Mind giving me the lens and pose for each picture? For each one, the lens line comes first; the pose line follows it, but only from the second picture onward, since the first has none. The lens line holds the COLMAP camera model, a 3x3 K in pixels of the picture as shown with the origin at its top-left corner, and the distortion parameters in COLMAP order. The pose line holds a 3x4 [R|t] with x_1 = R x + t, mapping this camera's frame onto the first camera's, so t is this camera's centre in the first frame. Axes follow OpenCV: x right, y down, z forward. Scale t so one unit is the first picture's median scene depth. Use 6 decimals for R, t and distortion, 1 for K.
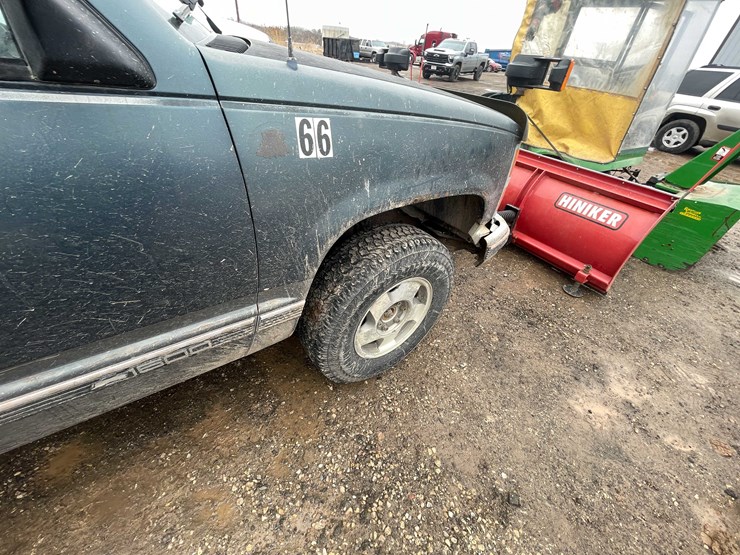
lens RADIAL K [[298.0, 0, 368.3], [0, 298.0, 277.2], [0, 0, 1]] dist [-0.004650, 0.000314]
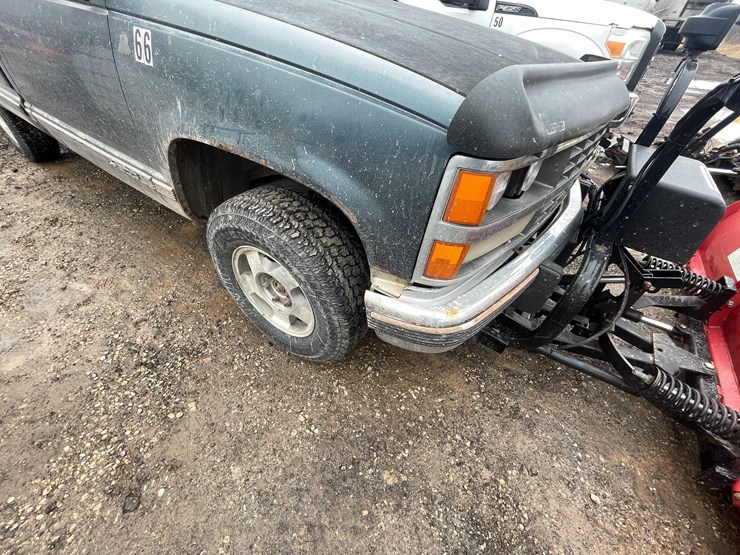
lens RADIAL K [[298.0, 0, 368.3], [0, 298.0, 277.2], [0, 0, 1]] dist [-0.004650, 0.000314]
pose [[0.362991, 0.569001, -0.737886, 0.824290], [-0.583688, 0.756129, 0.295934, -0.331919], [0.726324, 0.323274, 0.606587, 0.631720]]
